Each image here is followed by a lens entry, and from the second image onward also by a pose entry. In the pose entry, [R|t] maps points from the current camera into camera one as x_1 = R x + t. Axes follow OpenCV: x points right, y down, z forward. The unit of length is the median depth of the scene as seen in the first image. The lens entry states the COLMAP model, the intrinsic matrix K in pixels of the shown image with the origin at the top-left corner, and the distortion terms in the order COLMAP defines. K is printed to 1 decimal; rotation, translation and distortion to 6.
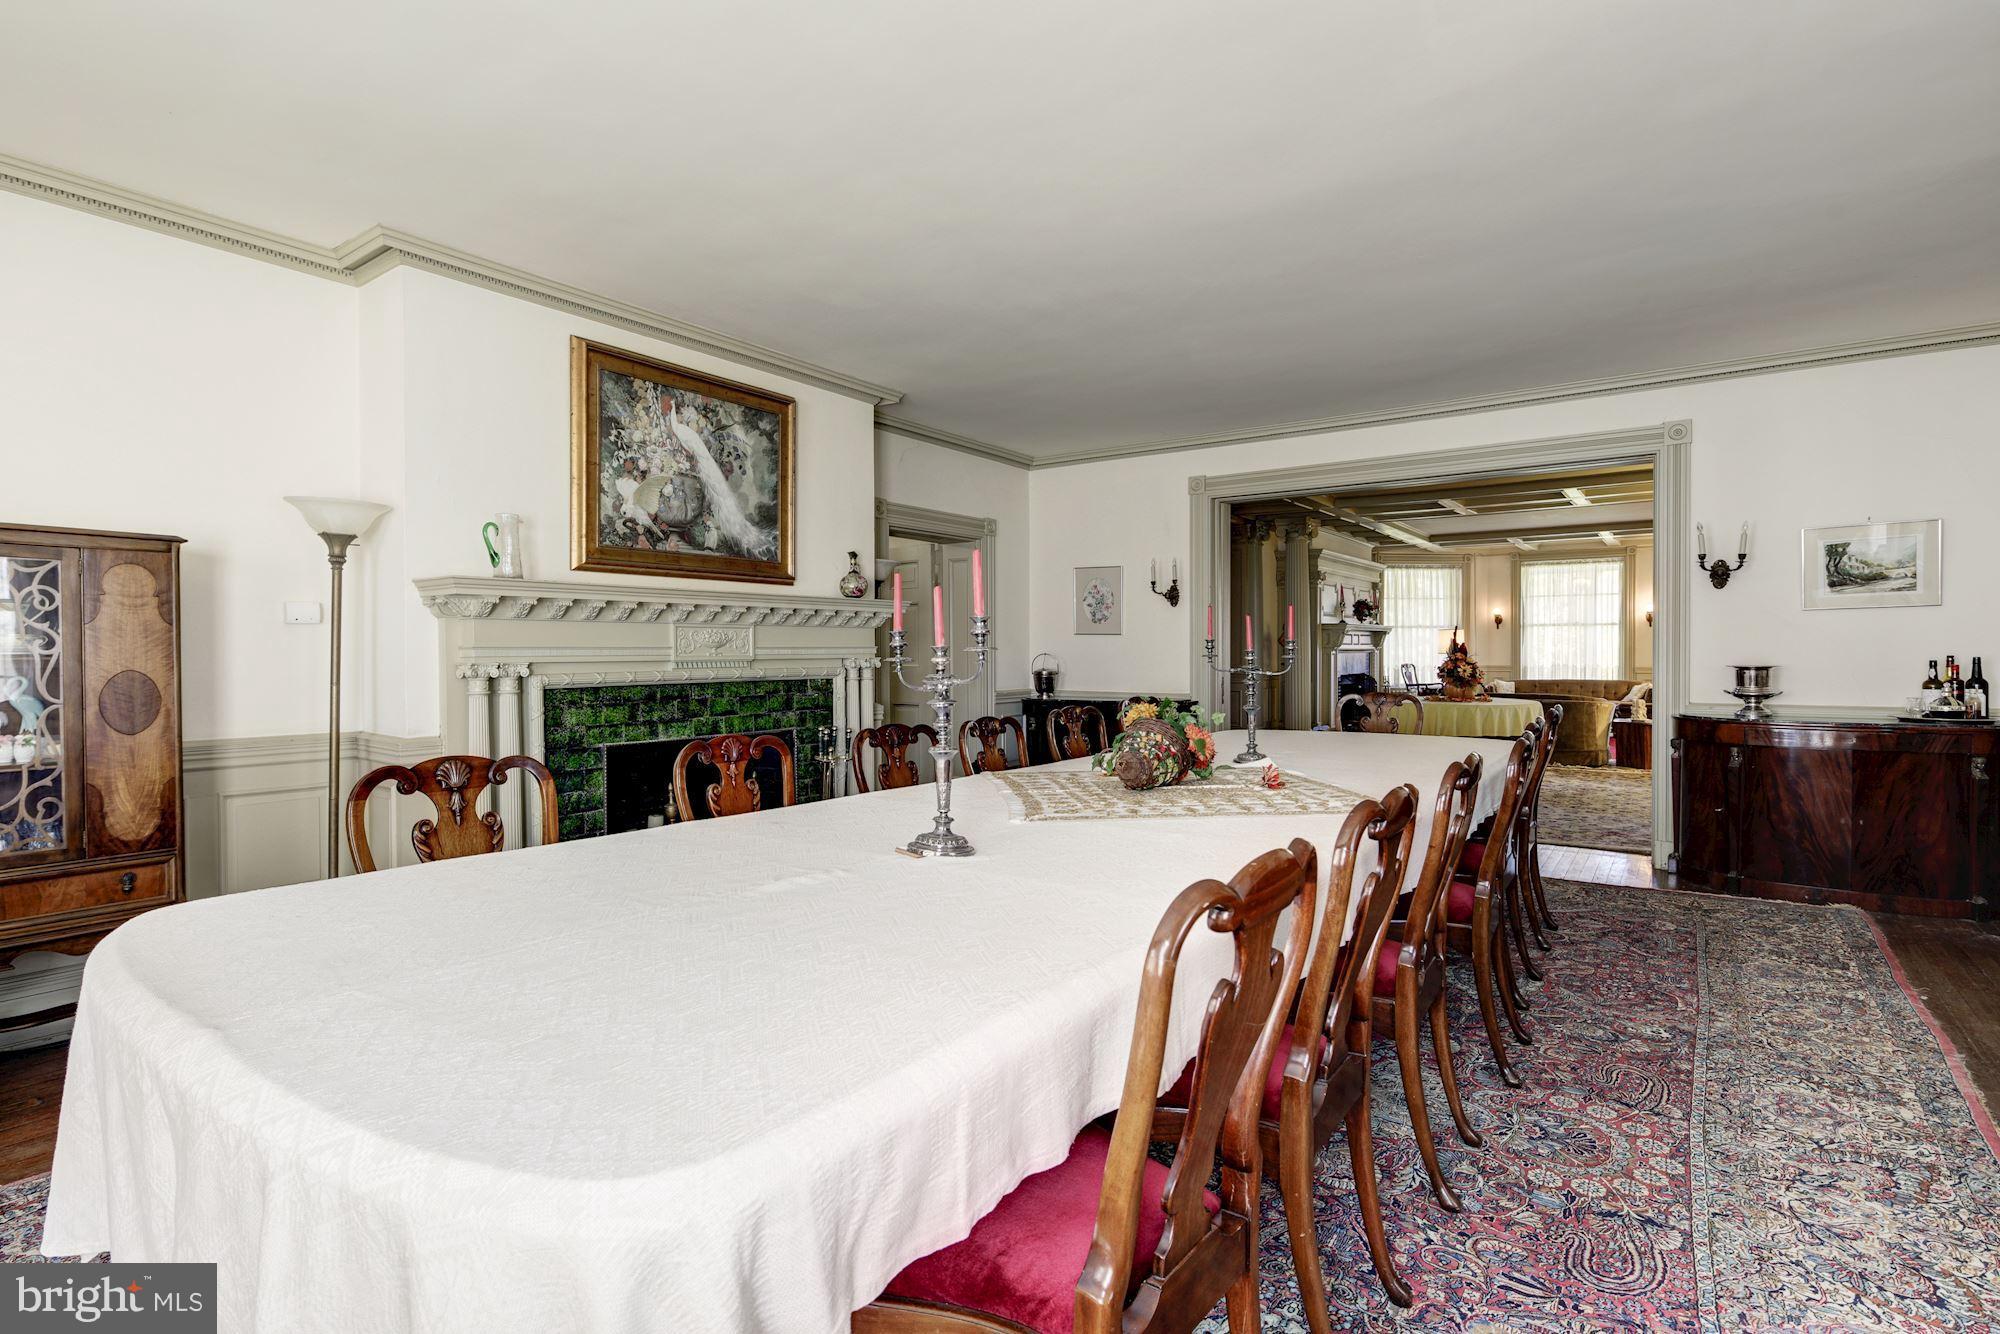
lens RADIAL K [[968.7, 0, 994.2], [0, 968.7, 660.8], [0, 0, 1]] dist [0.004634, -0.001360]
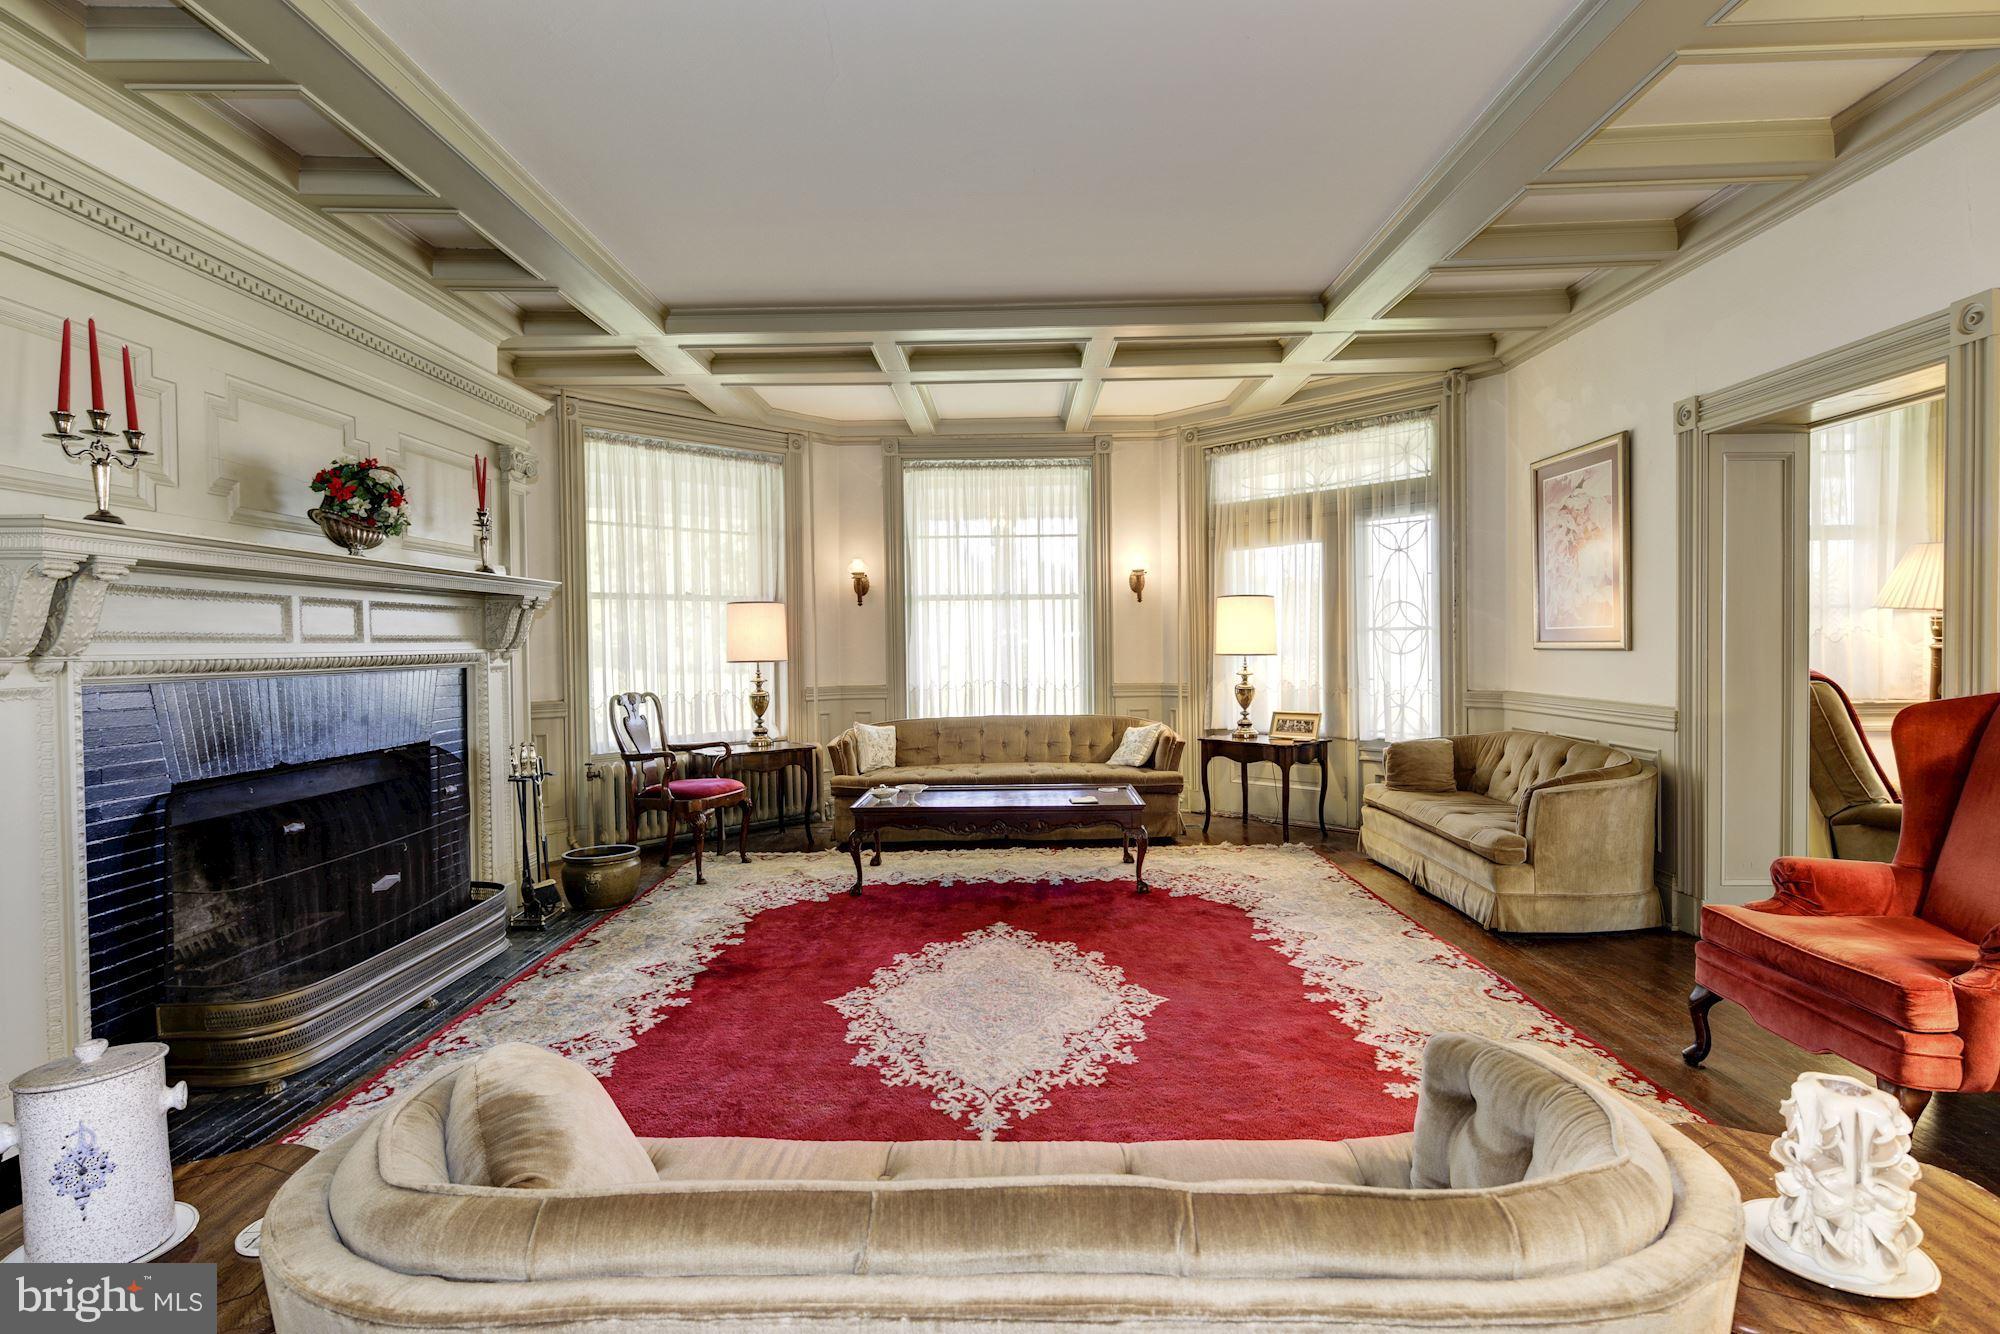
lens RADIAL K [[968.7, 0, 998.6], [0, 968.7, 661.1], [0, 0, 1]] dist [0.004634, -0.001360]
pose [[0.819715, -0.017665, 0.572500, 0.318154], [0.016993, 0.999834, 0.006519, -0.008905], [-0.572520, 0.004385, 0.819879, 0.602351]]
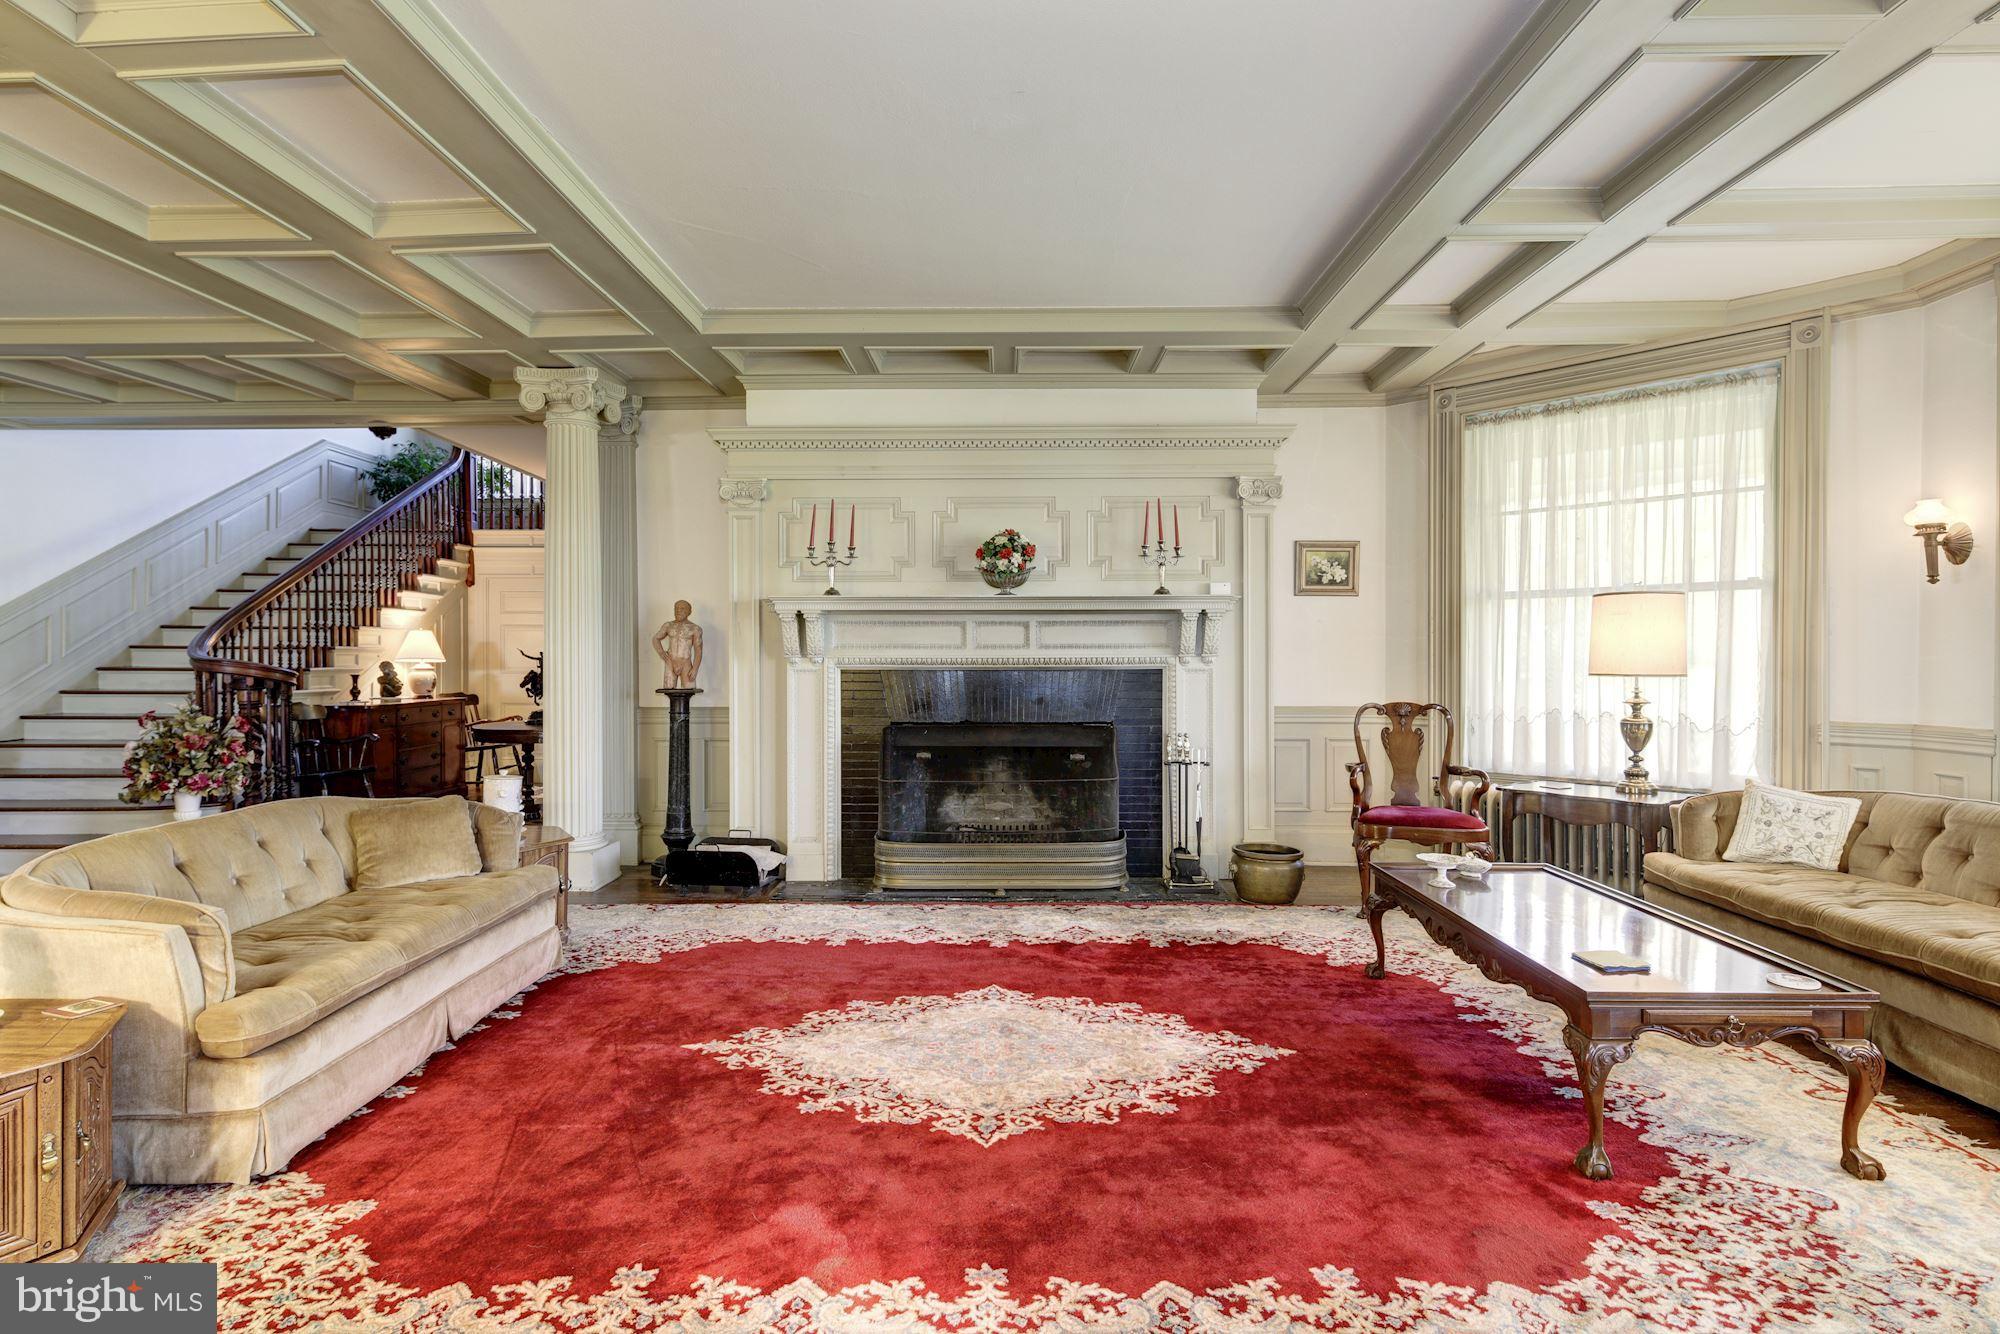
lens RADIAL K [[968.7, 0, 1003.7], [0, 968.7, 664.0], [0, 0, 1]] dist [0.004634, -0.001360]
pose [[0.575333, 0.010229, -0.817855, 0.592282], [-0.011434, 0.999925, 0.004462, -0.010412], [0.817839, 0.006784, 0.575406, 0.667323]]
